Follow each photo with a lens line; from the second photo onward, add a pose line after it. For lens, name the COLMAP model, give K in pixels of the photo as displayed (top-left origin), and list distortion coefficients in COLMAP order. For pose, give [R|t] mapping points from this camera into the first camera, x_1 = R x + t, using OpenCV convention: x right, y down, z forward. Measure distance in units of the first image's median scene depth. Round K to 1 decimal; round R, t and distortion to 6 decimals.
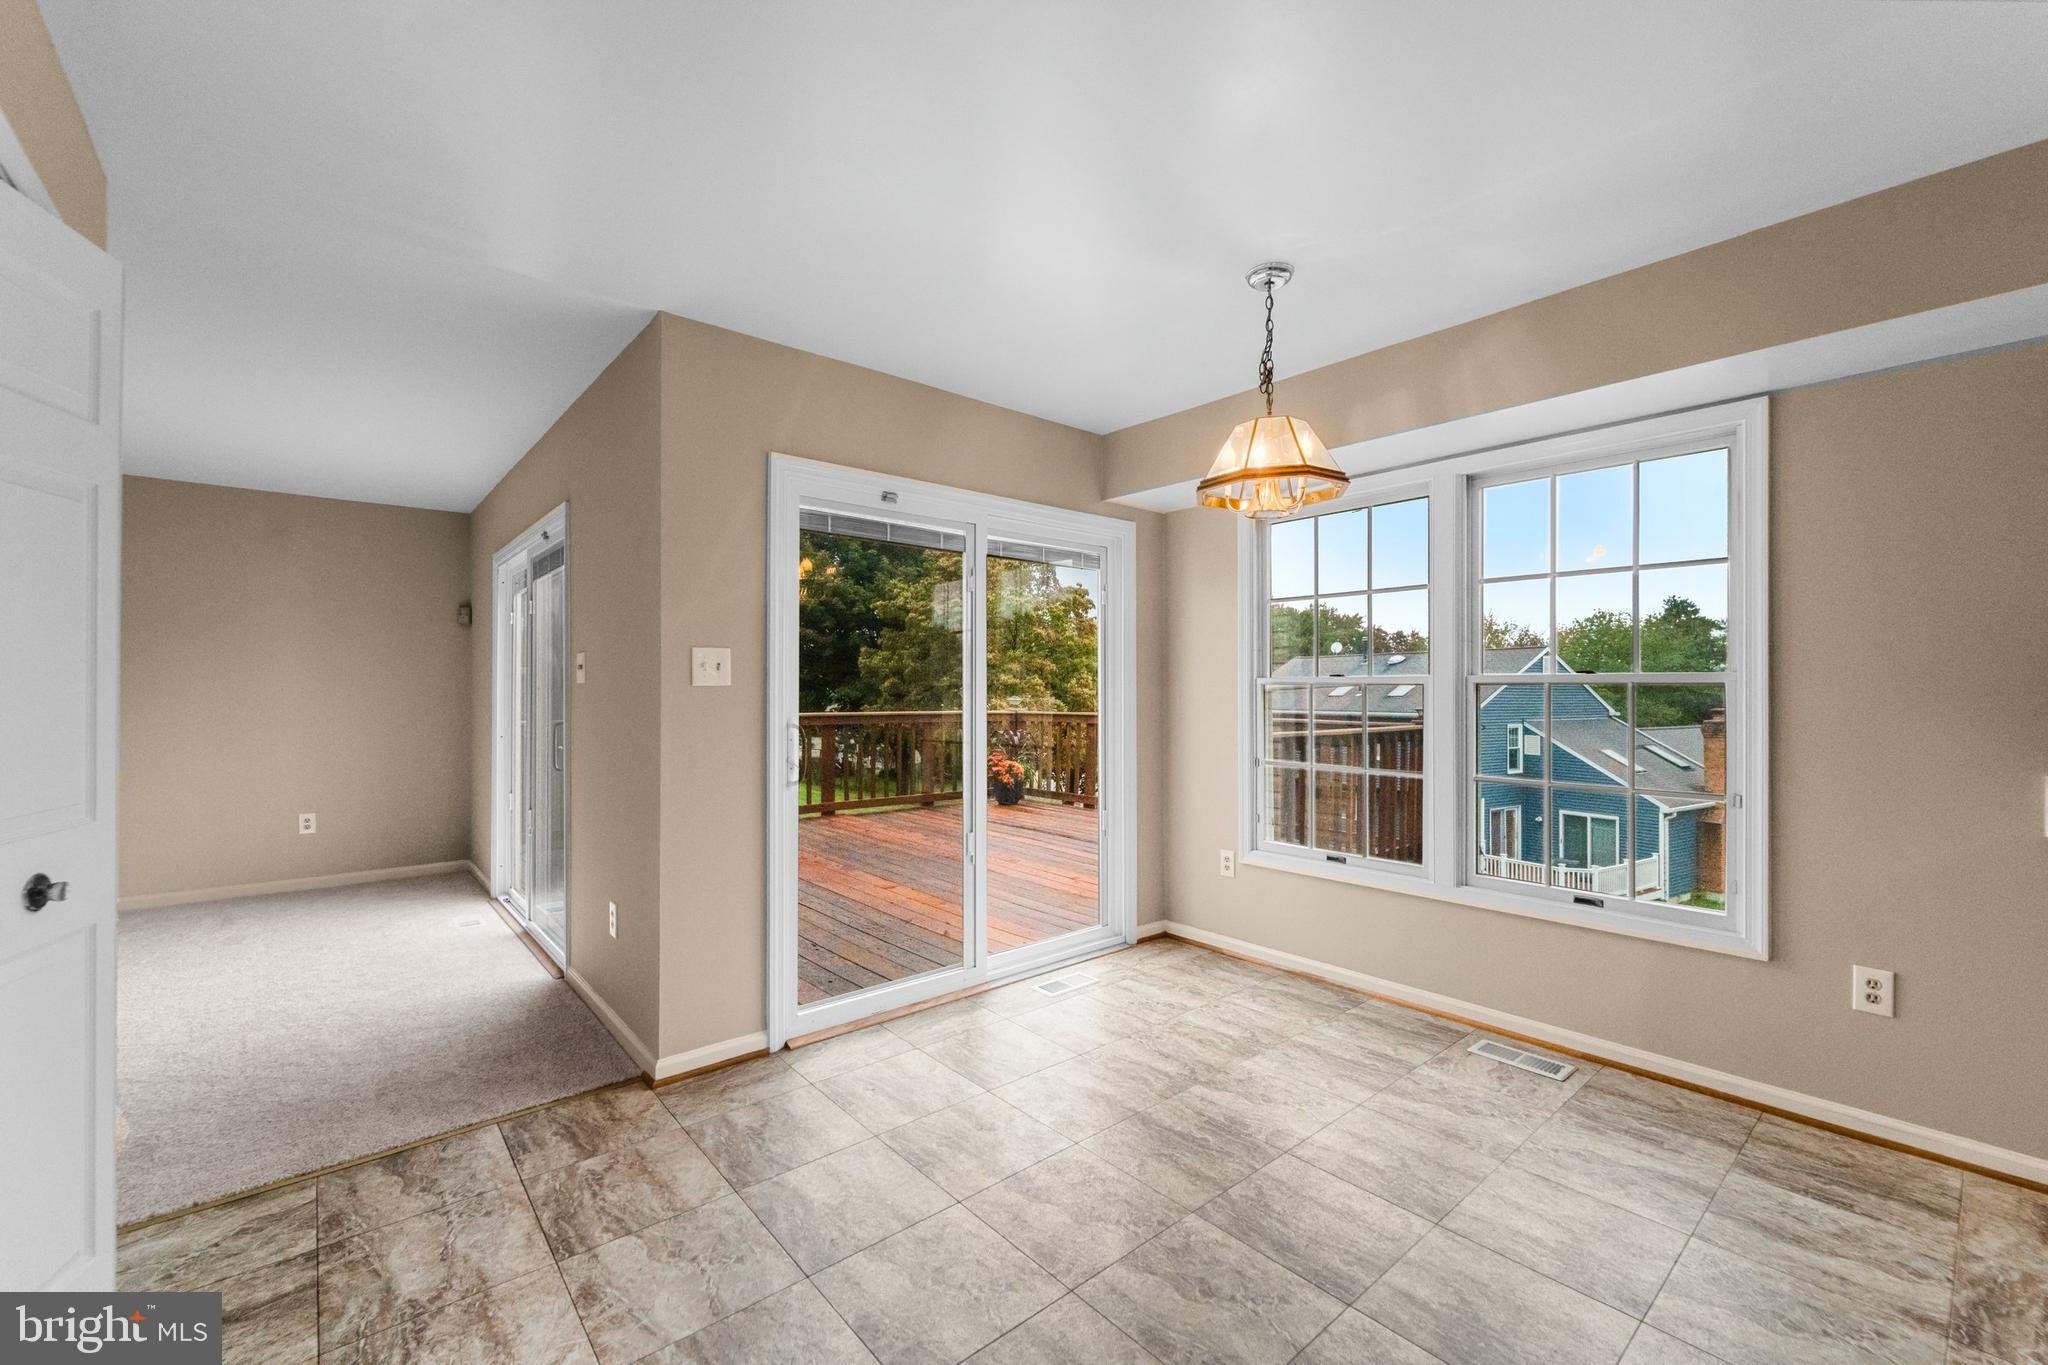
lens RADIAL K [[832.7, 0, 1032.5], [0, 832.7, 694.5], [0, 0, 1]] dist [-0.008575, -0.001042]
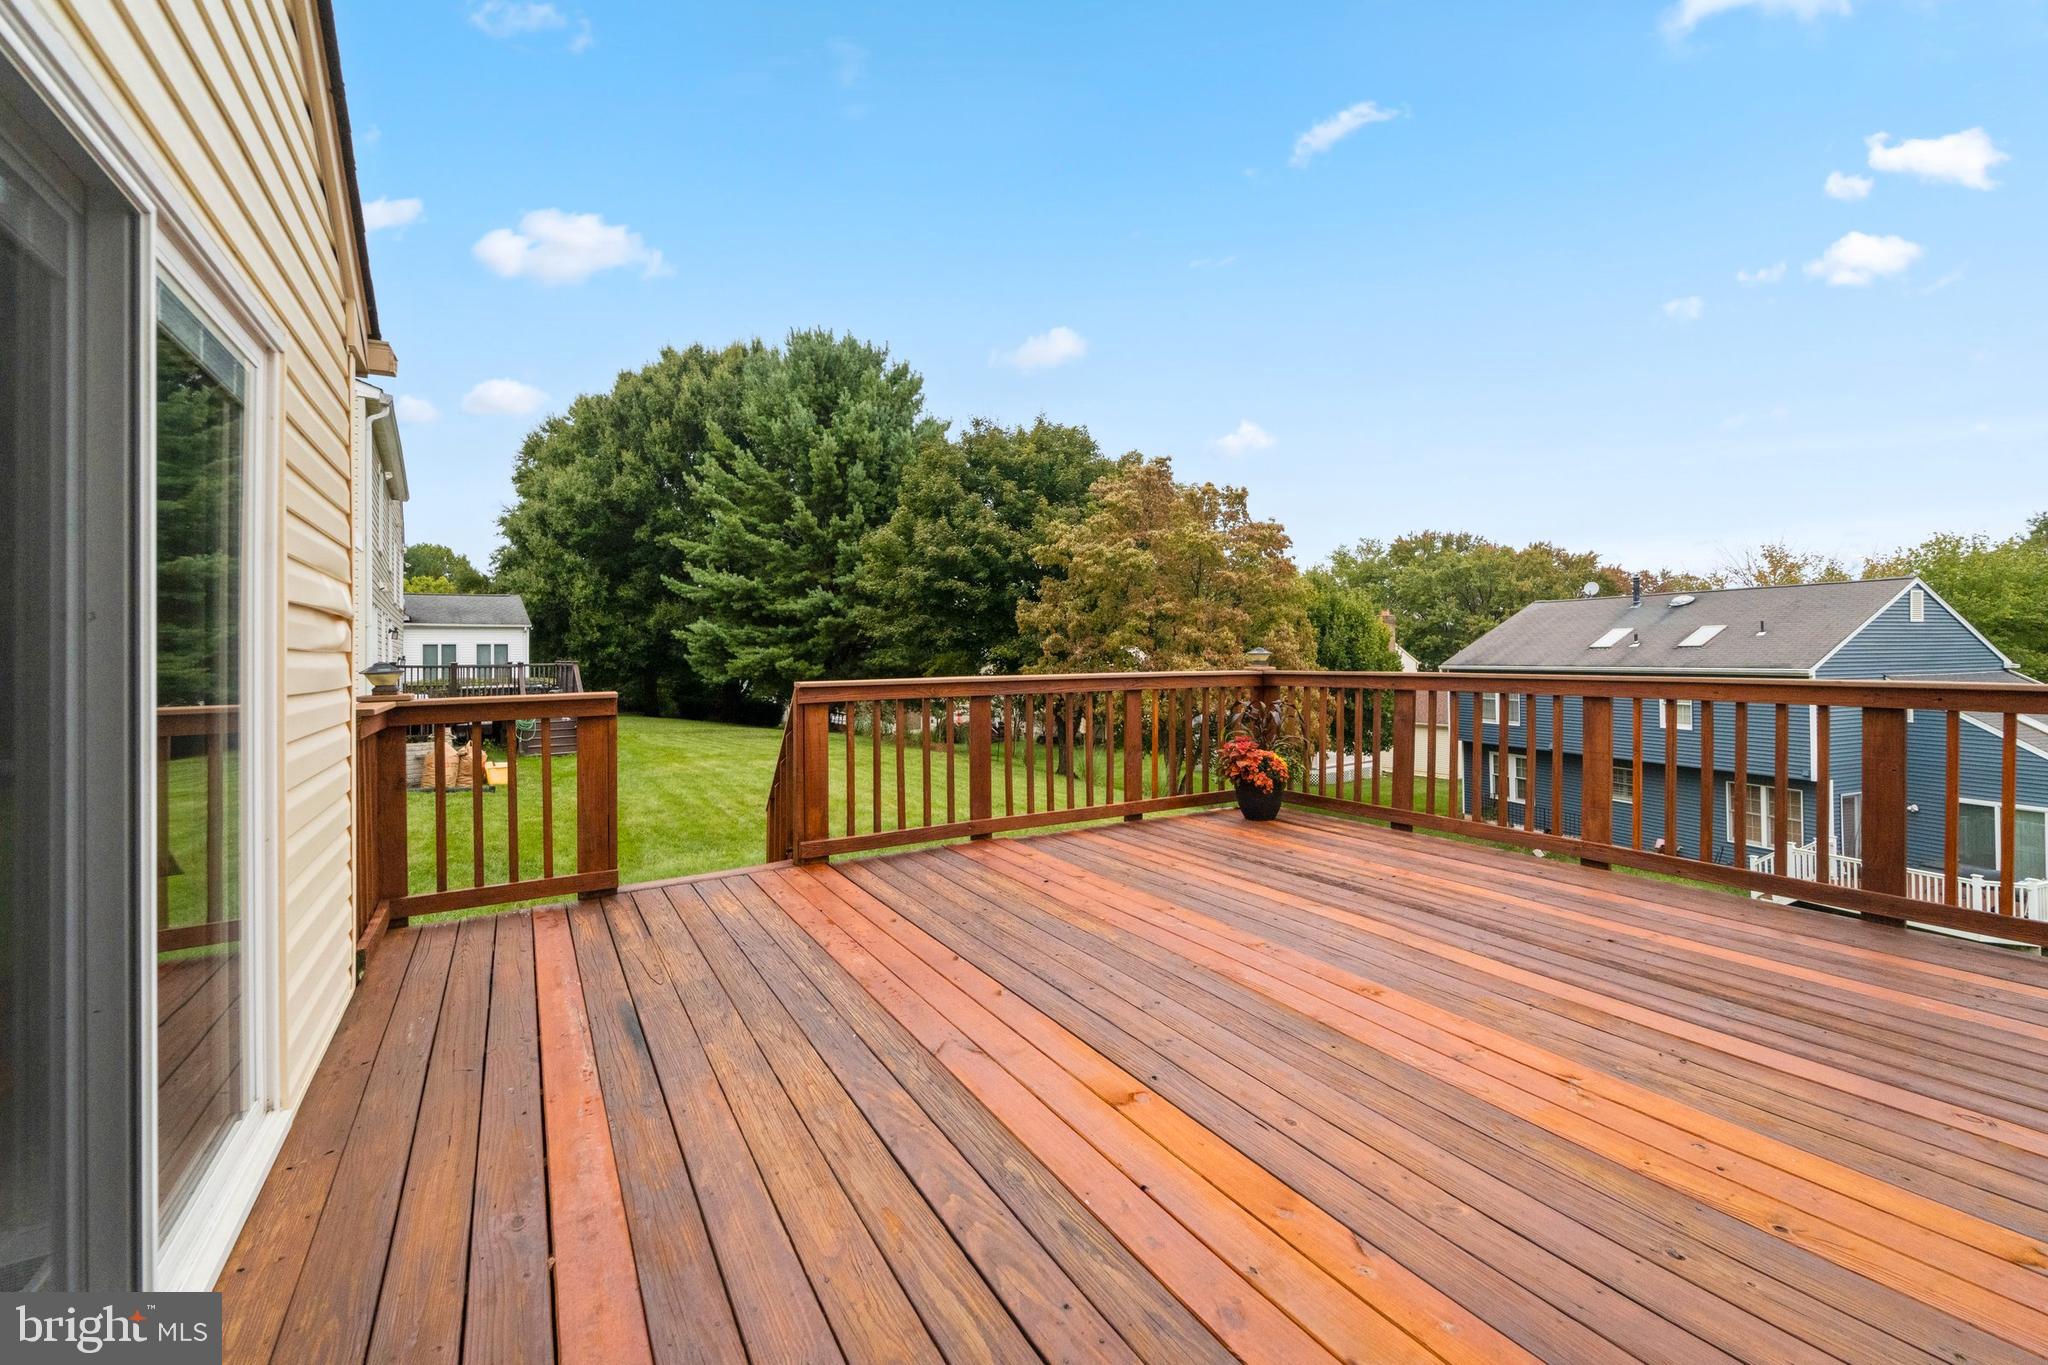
lens RADIAL K [[832.7, 0, 1031.9], [0, 832.7, 660.1], [0, 0, 1]] dist [-0.008575, -0.001042]
pose [[0.983098, -0.013640, -0.182572, -0.033763], [0.014765, 0.999879, 0.004803, 0.002533], [0.182484, -0.007418, 0.983181, 0.143764]]
